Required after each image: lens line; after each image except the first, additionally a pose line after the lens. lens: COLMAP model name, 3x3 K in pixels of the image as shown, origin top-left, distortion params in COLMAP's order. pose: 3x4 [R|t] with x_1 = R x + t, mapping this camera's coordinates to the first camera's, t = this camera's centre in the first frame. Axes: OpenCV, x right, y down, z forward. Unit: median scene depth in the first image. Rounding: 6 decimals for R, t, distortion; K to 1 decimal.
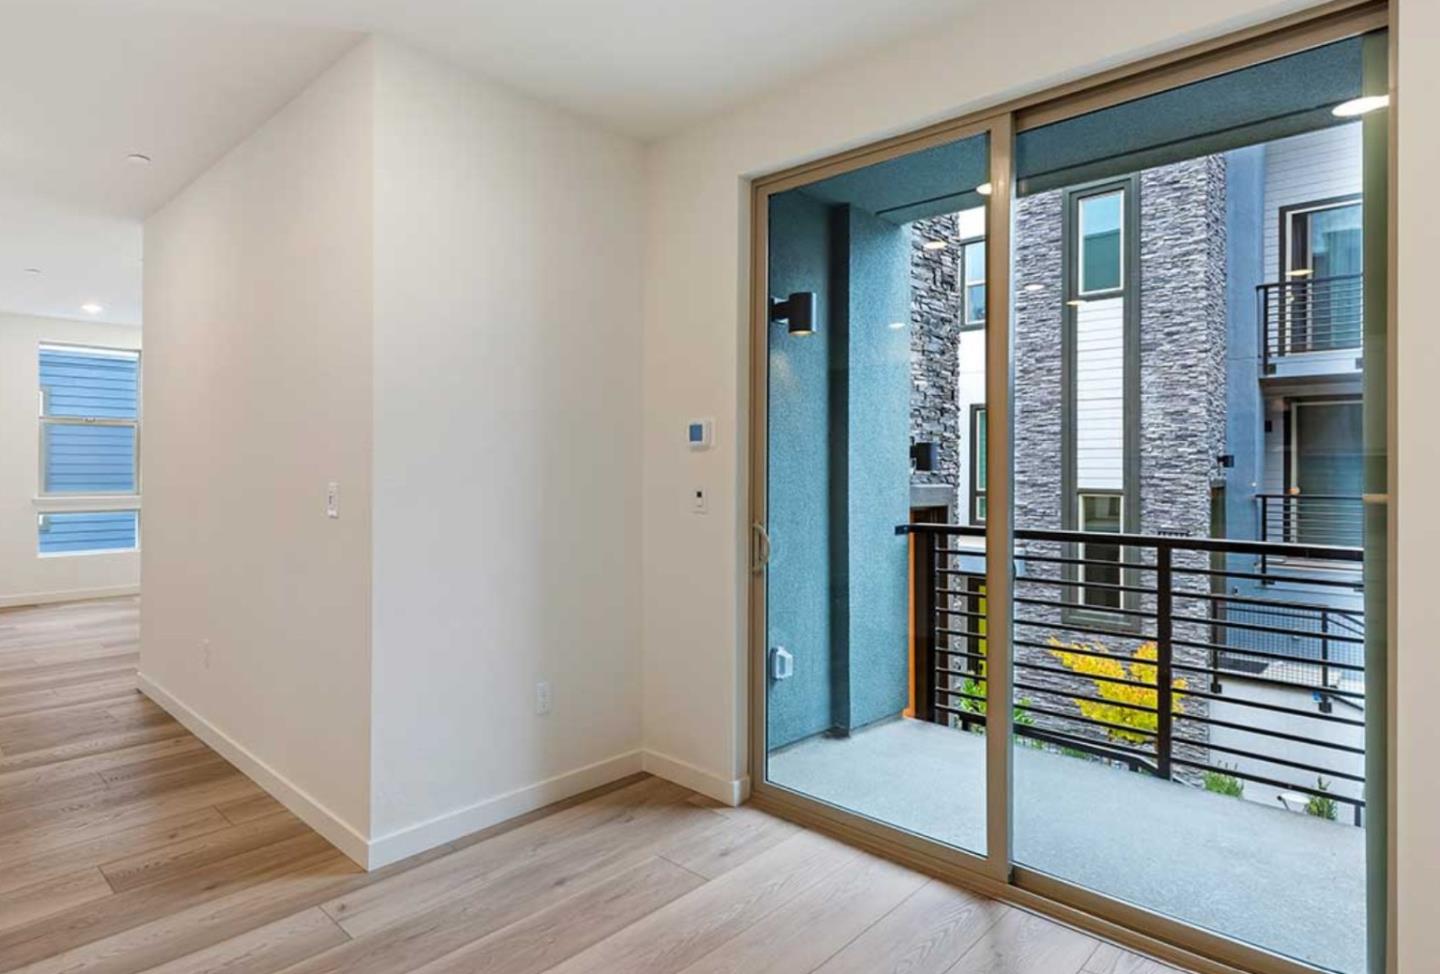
lens RADIAL K [[788.3, 0, 604.3], [0, 788.3, 469.7], [0, 0, 1]] dist [0.008640, 0.001576]
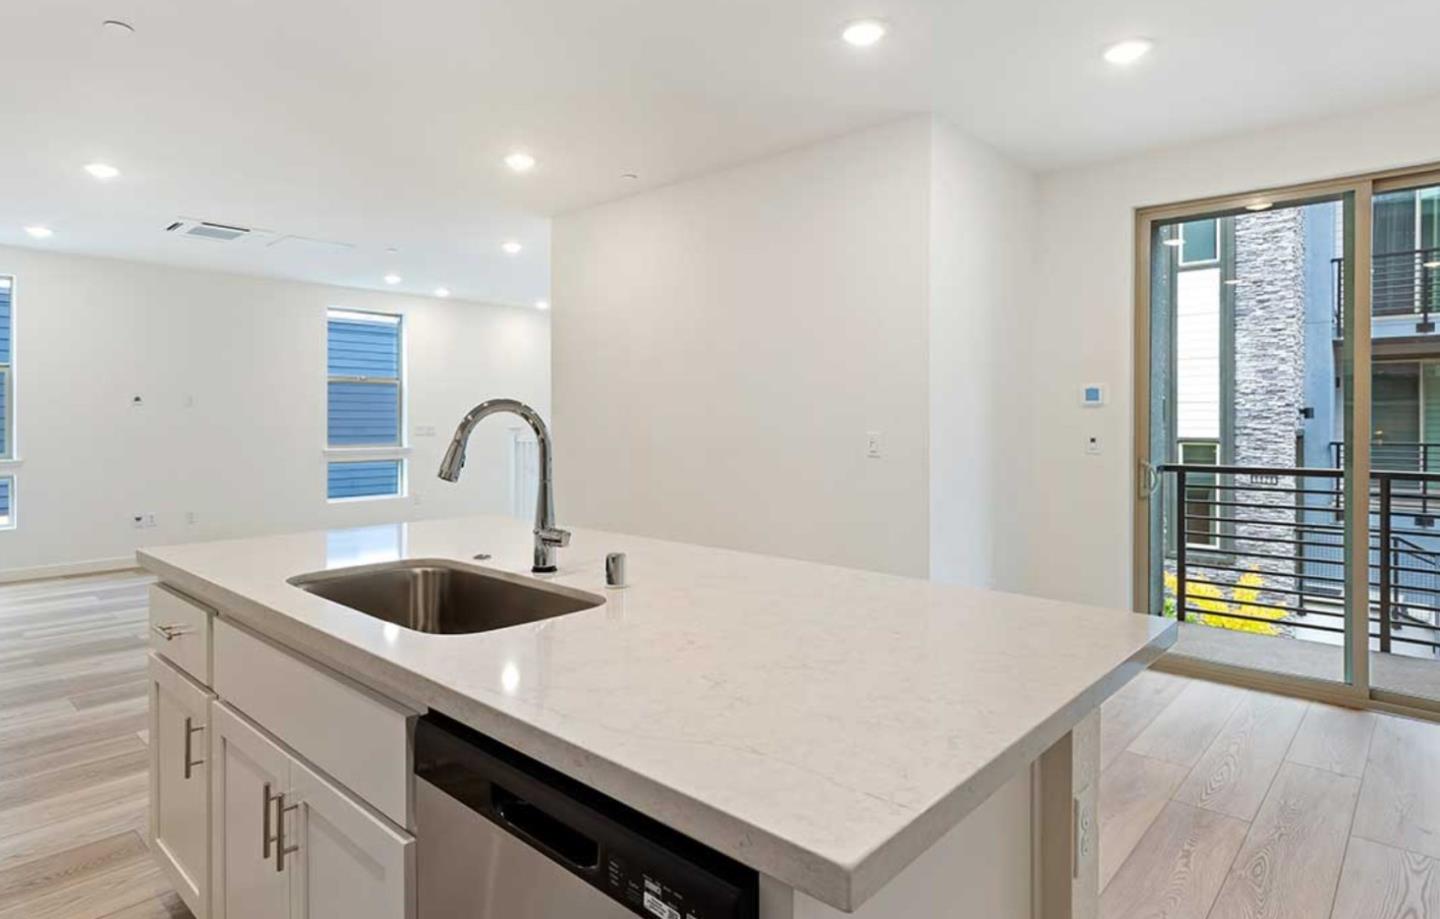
lens RADIAL K [[790.7, 0, 679.5], [0, 790.7, 427.5], [0, 0, 1]] dist [0.007627, 0.001992]
pose [[0.998247, -0.003650, 0.059072, -0.187320], [0.003267, 0.999973, 0.006579, -0.000508], [-0.059095, -0.006374, 0.998232, -0.089478]]
